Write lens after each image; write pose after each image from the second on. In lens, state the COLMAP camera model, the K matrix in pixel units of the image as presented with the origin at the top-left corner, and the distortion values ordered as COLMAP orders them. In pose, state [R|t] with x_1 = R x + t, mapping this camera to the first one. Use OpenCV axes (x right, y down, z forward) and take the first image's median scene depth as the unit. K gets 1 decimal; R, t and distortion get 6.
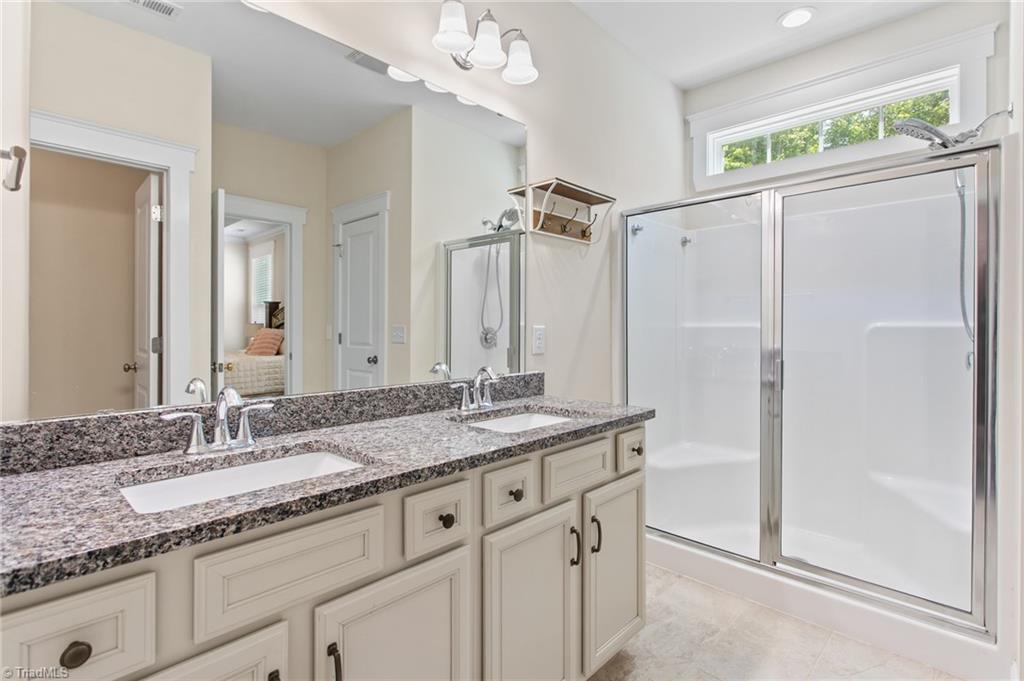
lens RADIAL K [[491.9, 0, 509.7], [0, 491.9, 328.9], [0, 0, 1]] dist [0.003548, 0.001525]
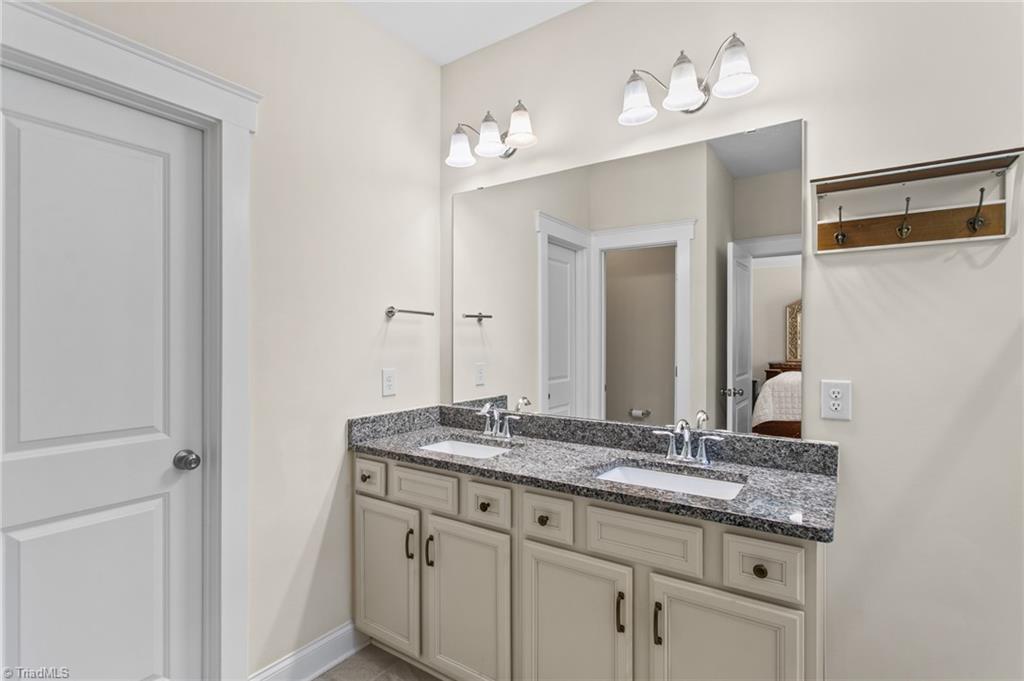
lens RADIAL K [[497.0, 0, 514.9], [0, 497.0, 344.0], [0, 0, 1]] dist [-0.003099, 0.000151]
pose [[0.177356, 0.003183, -0.984142, 0.982894], [-0.007666, 0.999969, 0.001853, -0.081075], [0.984117, 0.007216, 0.177375, 0.579430]]
